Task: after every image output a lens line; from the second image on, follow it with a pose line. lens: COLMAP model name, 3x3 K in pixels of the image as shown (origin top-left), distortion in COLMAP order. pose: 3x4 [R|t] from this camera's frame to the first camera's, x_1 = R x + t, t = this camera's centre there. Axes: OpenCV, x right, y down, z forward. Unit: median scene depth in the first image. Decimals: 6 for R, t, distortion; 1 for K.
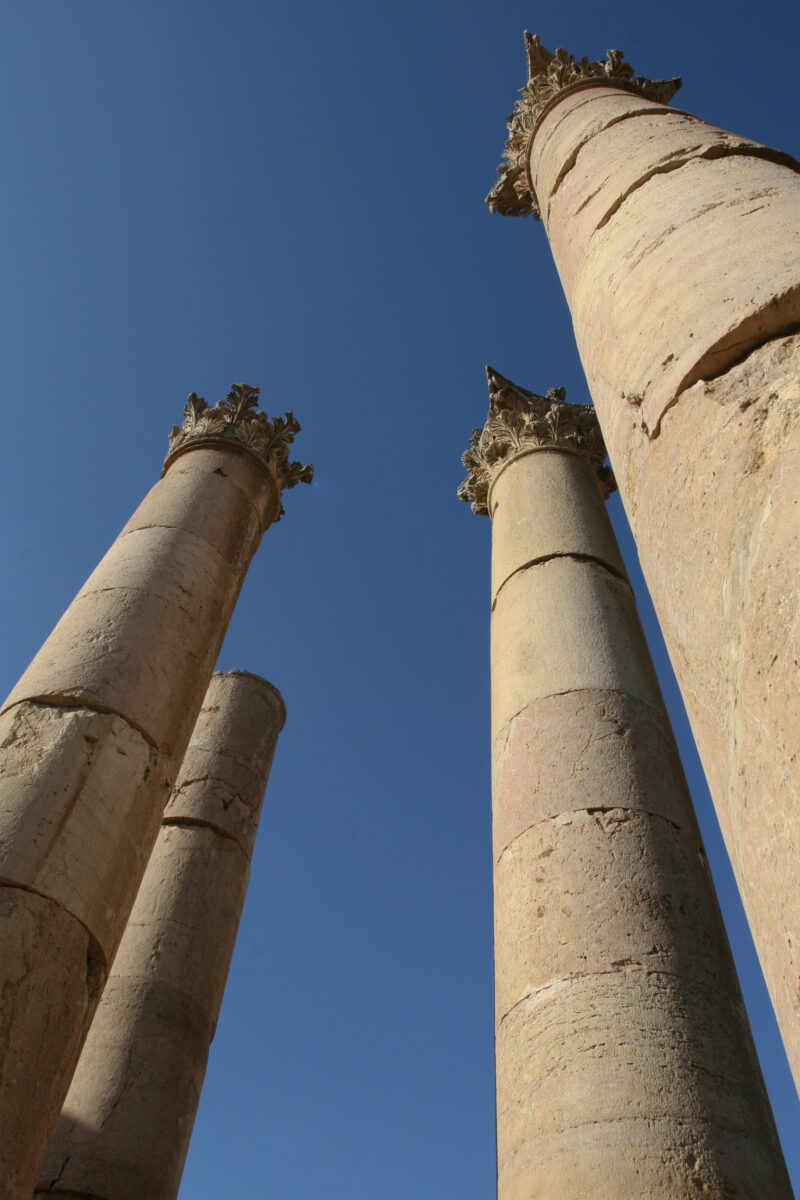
lens RADIAL K [[925.3, 0, 400.0], [0, 925.3, 600.0], [0, 0, 1]] dist [-0.092214, 0.062346]
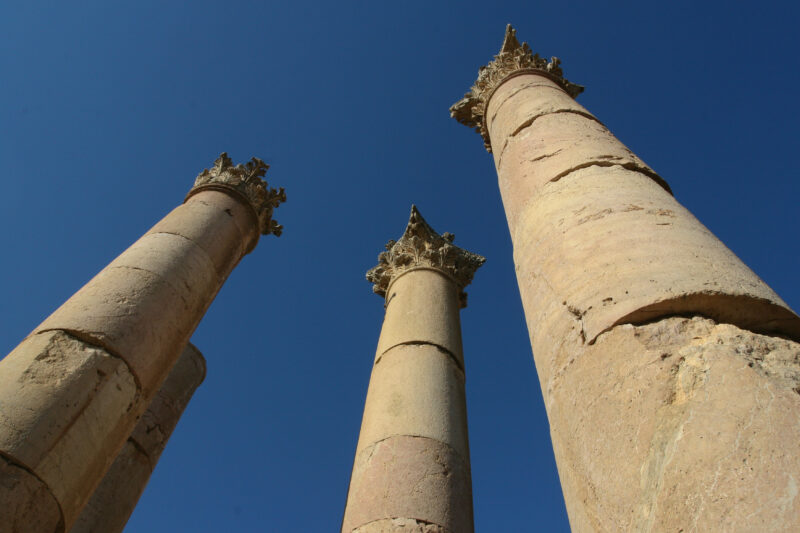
lens RADIAL K [[616.8, 0, 398.3], [0, 616.8, 277.4], [0, 0, 1]] dist [-0.092214, 0.062346]
pose [[0.926229, 0.334069, 0.174637, -0.101458], [-0.318095, 0.941247, -0.113447, -0.020327], [-0.202276, 0.049527, 0.978075, -0.005417]]
